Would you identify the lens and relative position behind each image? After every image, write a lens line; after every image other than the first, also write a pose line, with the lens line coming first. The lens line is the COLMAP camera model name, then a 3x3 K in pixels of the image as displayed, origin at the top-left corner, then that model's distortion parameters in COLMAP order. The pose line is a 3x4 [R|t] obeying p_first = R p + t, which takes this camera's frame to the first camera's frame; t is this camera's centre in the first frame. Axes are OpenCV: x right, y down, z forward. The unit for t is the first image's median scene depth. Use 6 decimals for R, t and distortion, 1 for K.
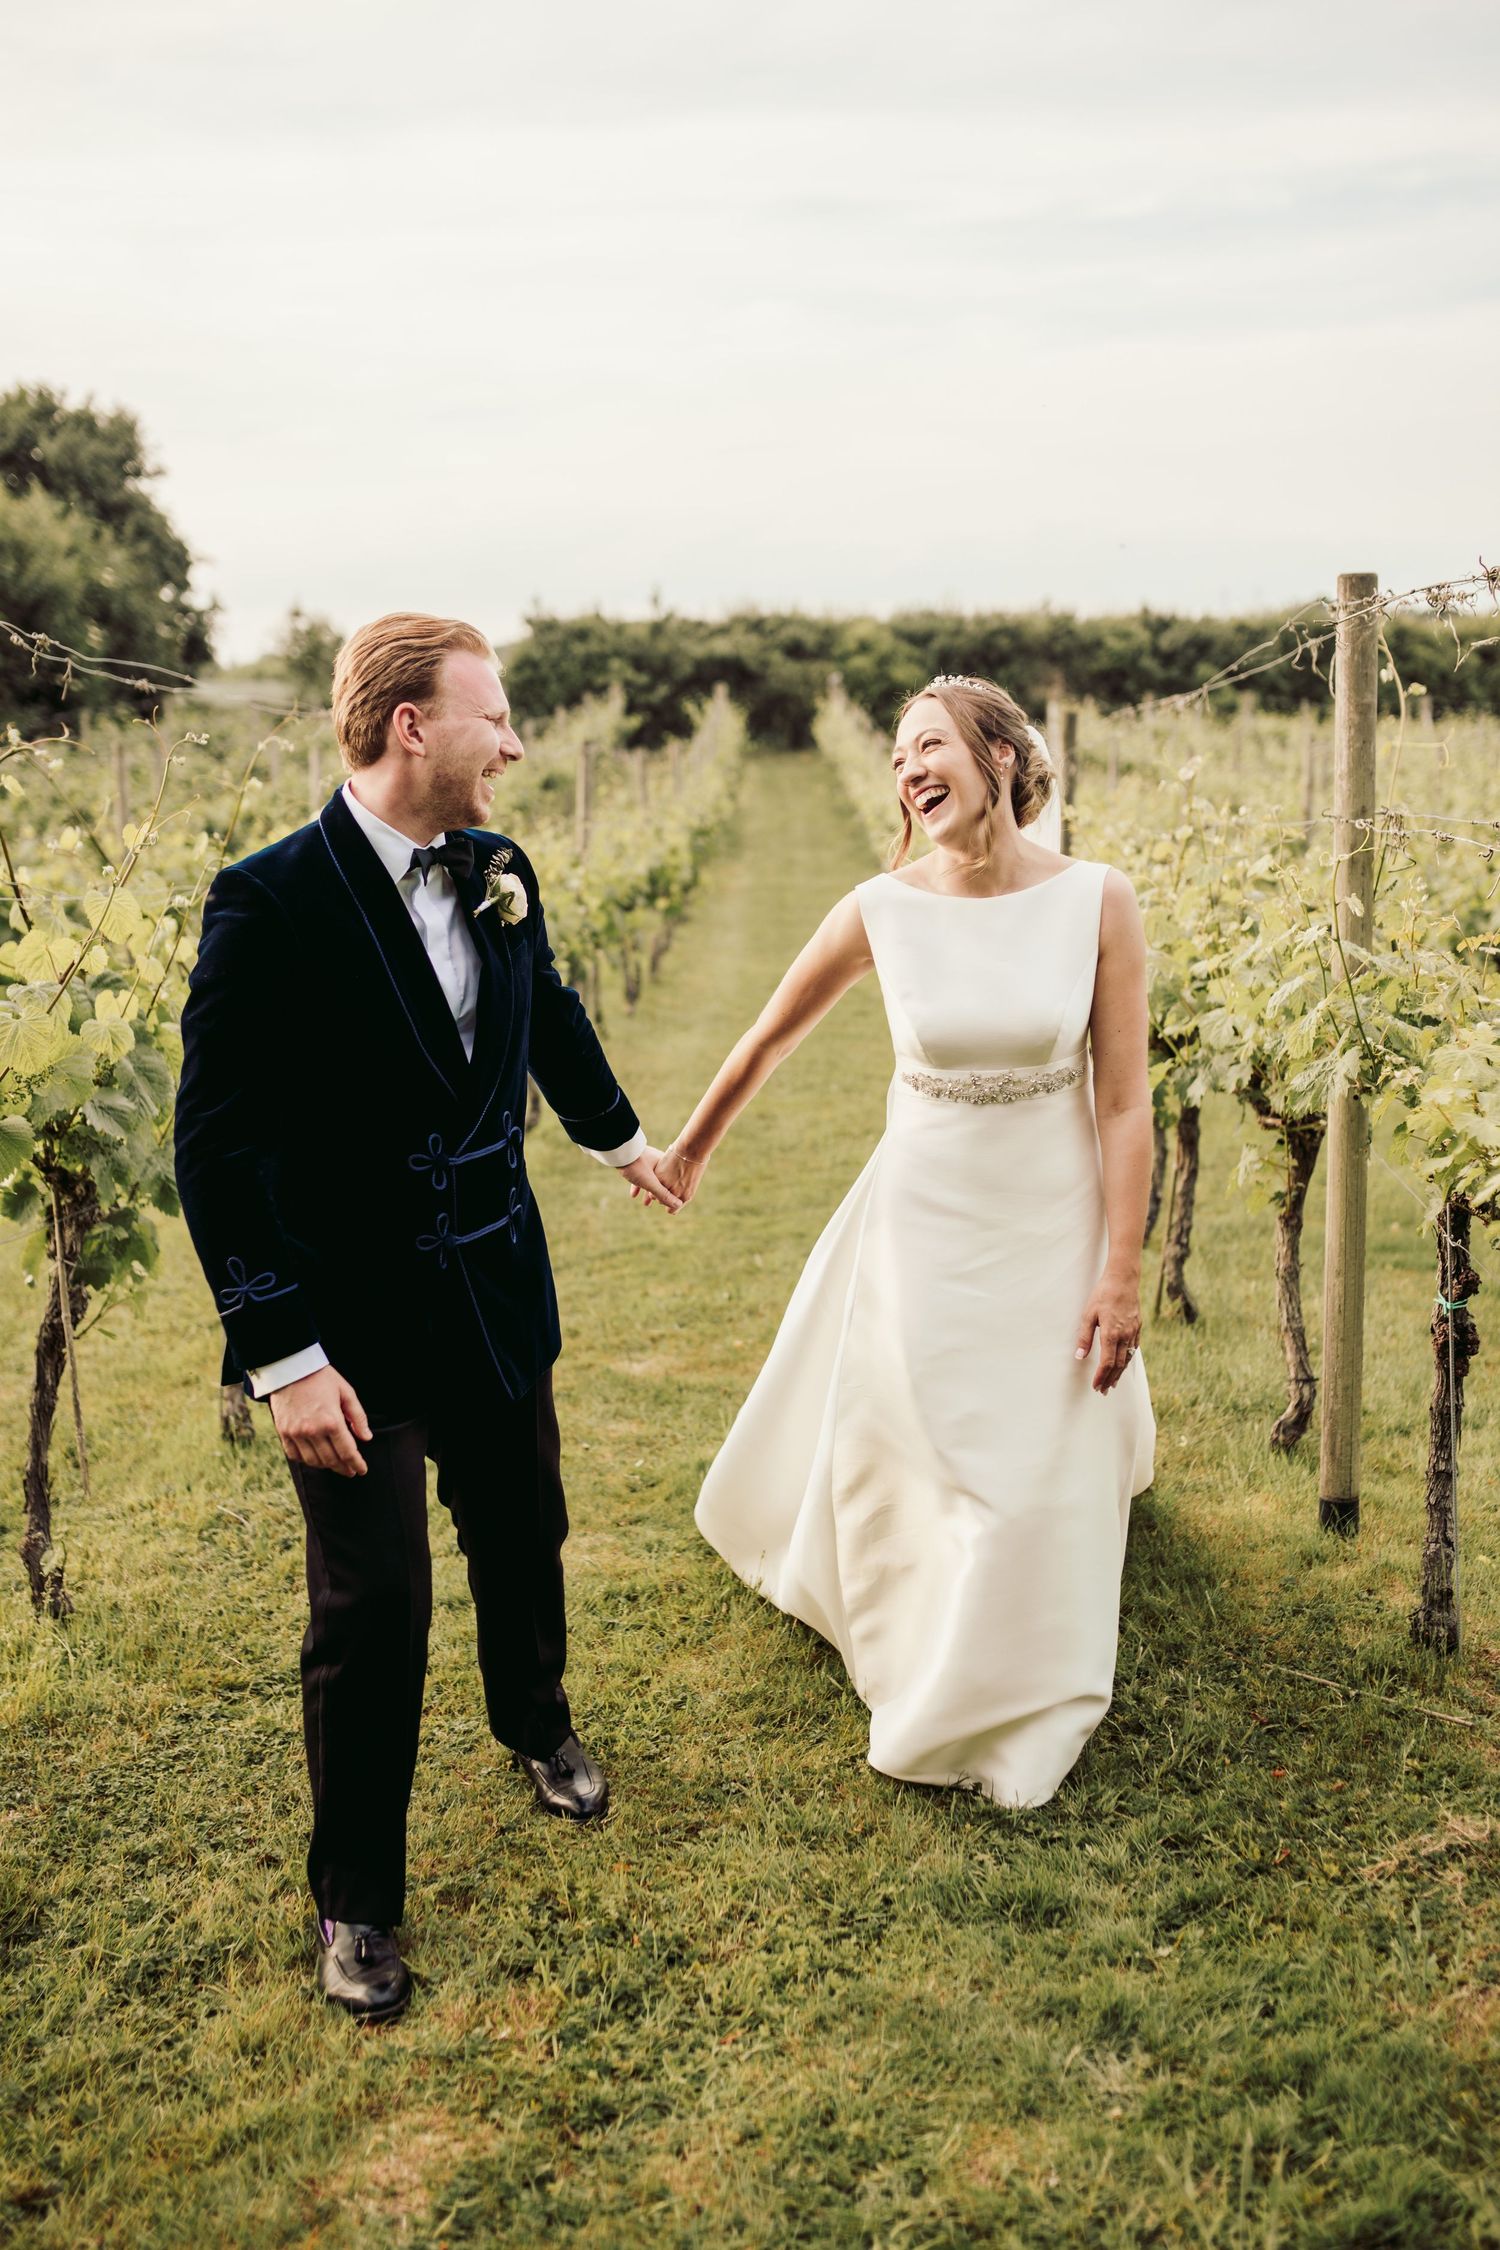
lens RADIAL K [[2317.5, 0, 826.0], [0, 2317.5, 1124.0], [0, 0, 1]] dist [-0.037842, -0.004233]
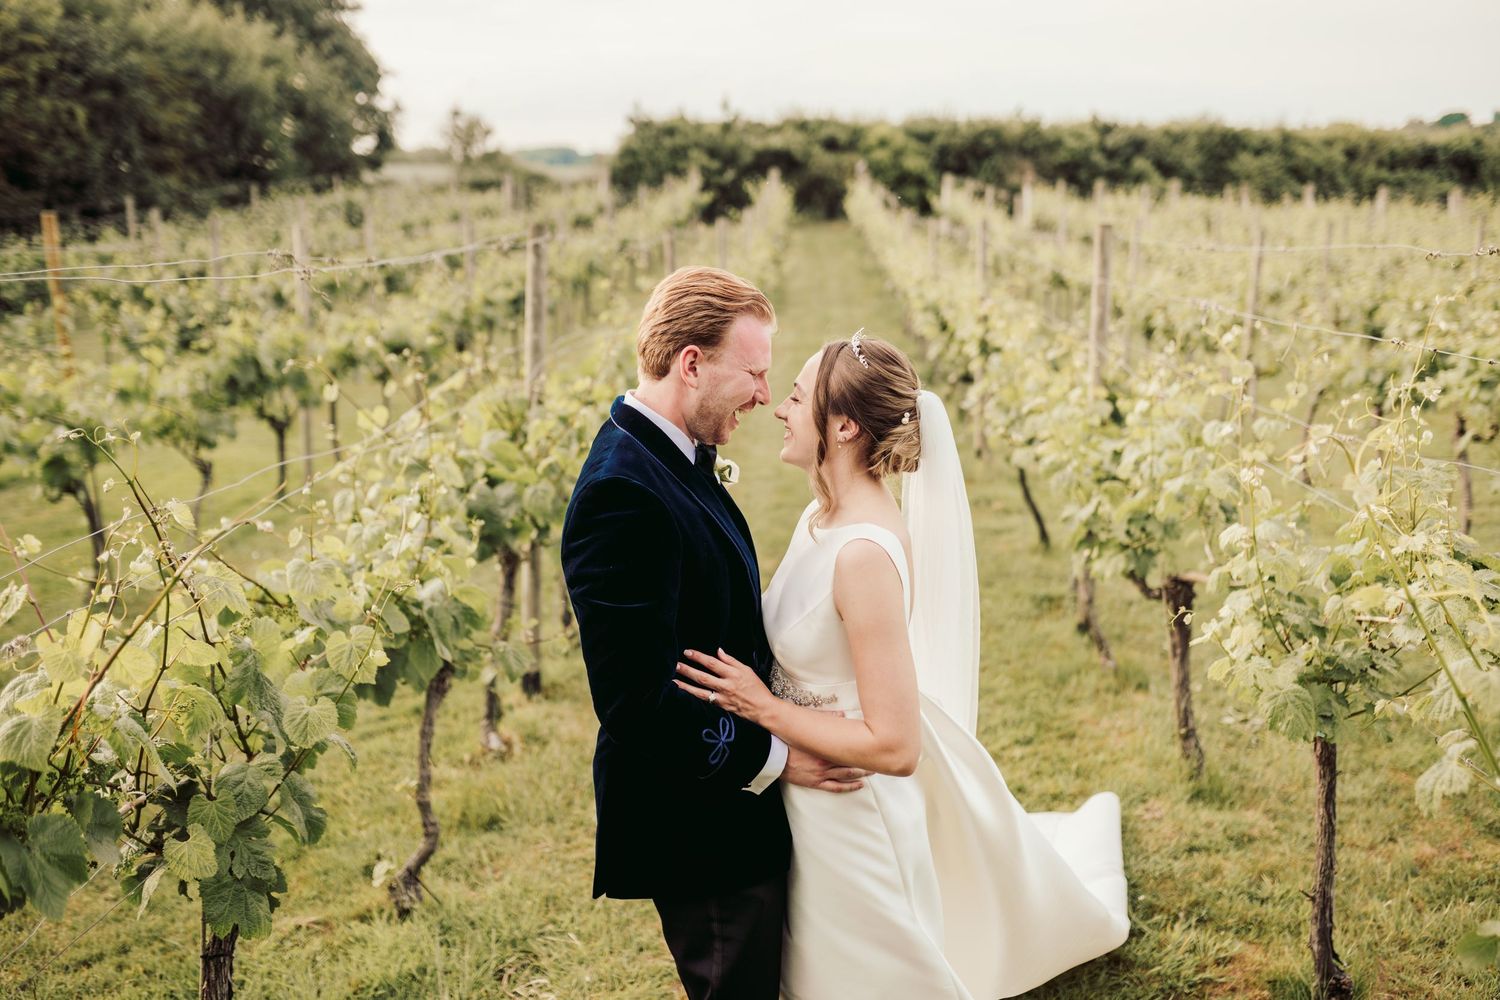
lens RADIAL K [[1497.3, 0, 750.0], [0, 1497.3, 500.0], [0, 0, 1]] dist [-0.050213, 0.028709]
pose [[0.998141, 0.020722, -0.057324, -0.006717], [-0.019214, 0.999458, 0.026749, -0.024741], [0.057848, -0.025597, 0.997997, 0.146609]]
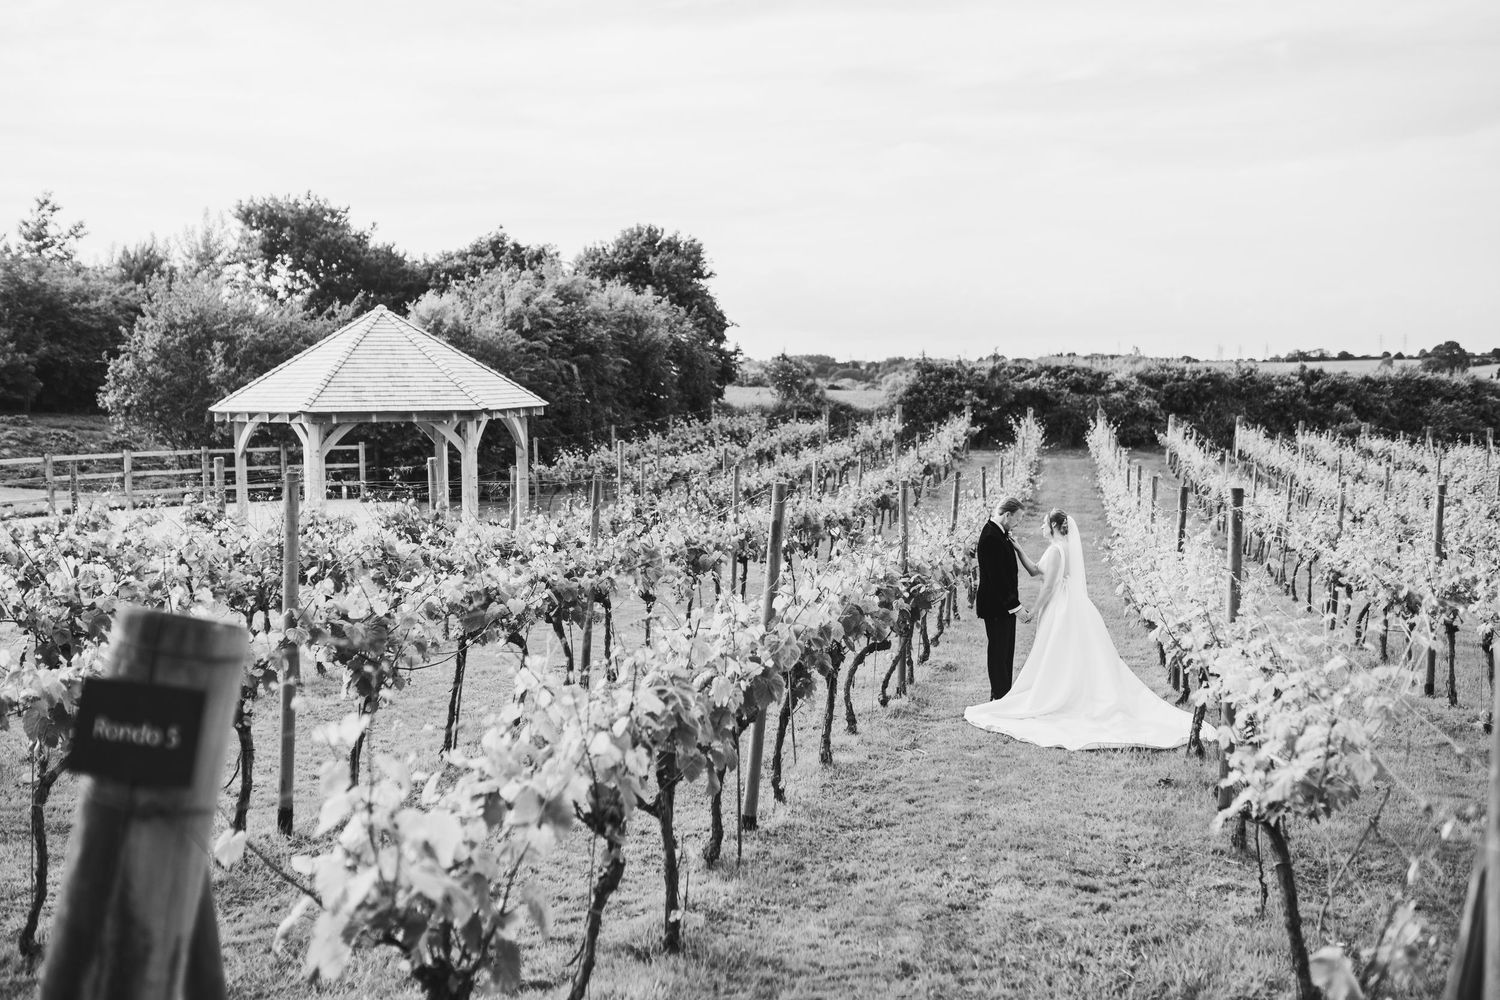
lens RADIAL K [[1497.3, 0, 750.0], [0, 1497.3, 500.0], [0, 0, 1]] dist [-0.050213, 0.028709]
pose [[0.972882, 0.049190, -0.226011, 0.004253], [-0.073927, 0.992000, -0.102324, 0.001542], [0.219169, 0.116257, 0.968736, -0.077025]]
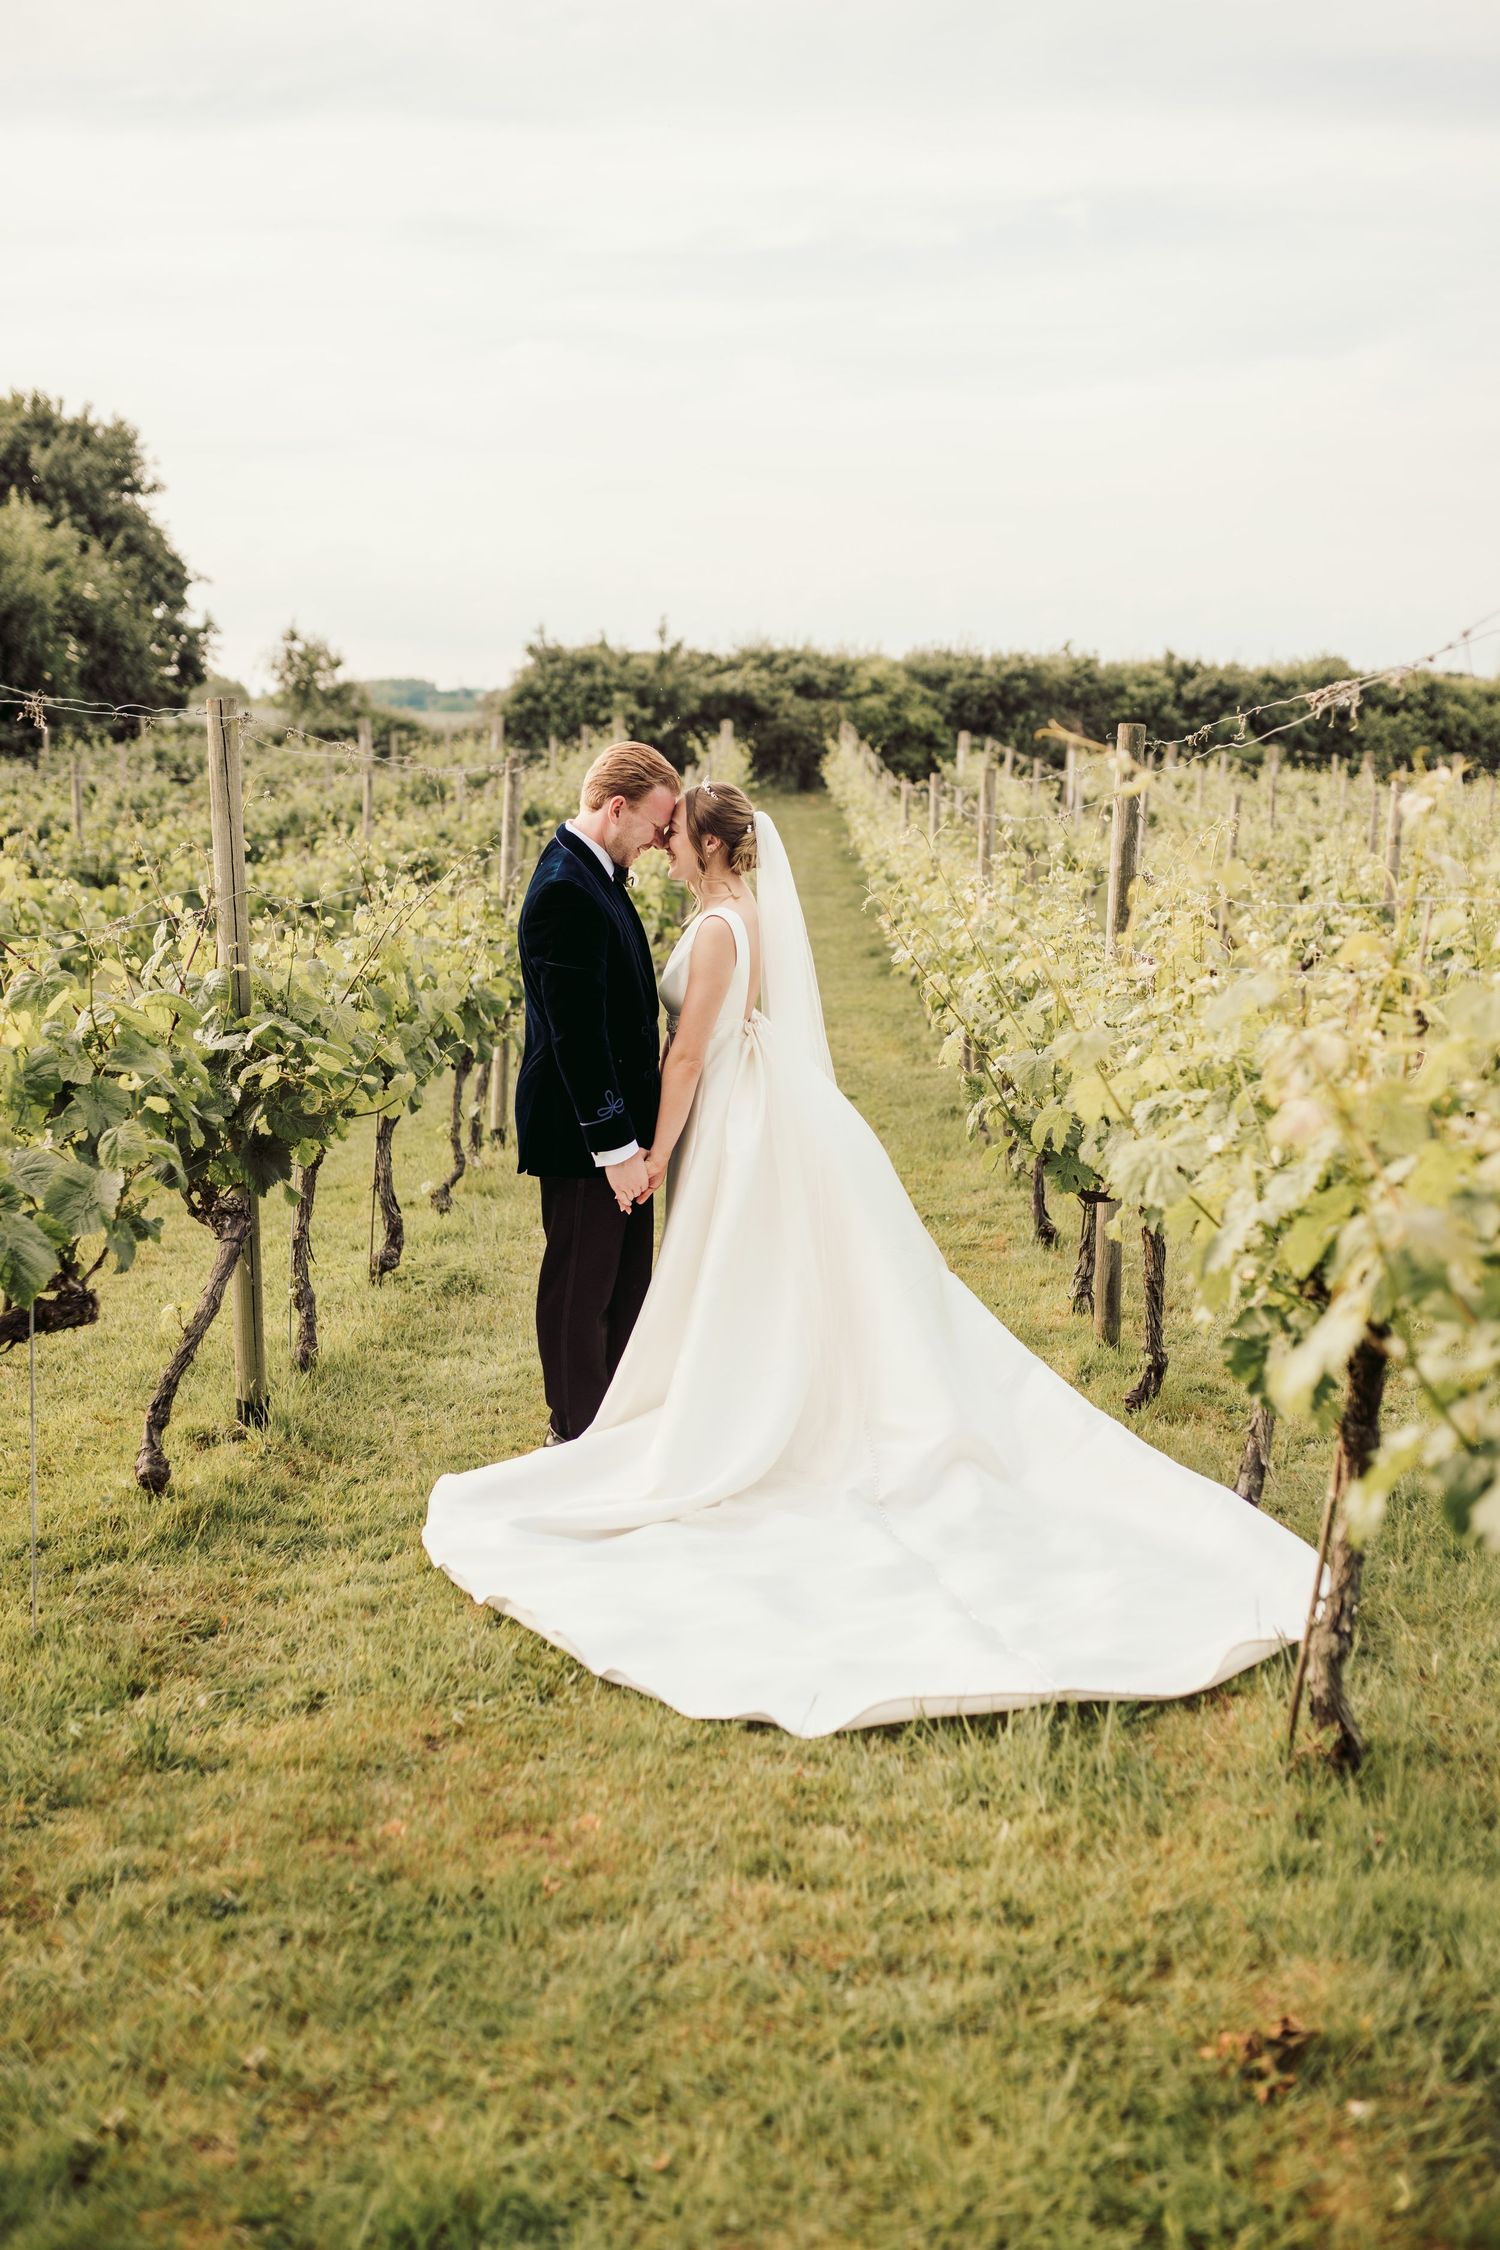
lens RADIAL K [[2269.2, 0, 781.1], [0, 2269.2, 1193.4], [0, 0, 1]] dist [-0.030924, 0.004631]
pose [[0.999285, 0.031374, -0.021107, 0.002841], [-0.031077, 0.999415, 0.014258, -0.007047], [0.021542, -0.013592, 0.999676, 0.051674]]
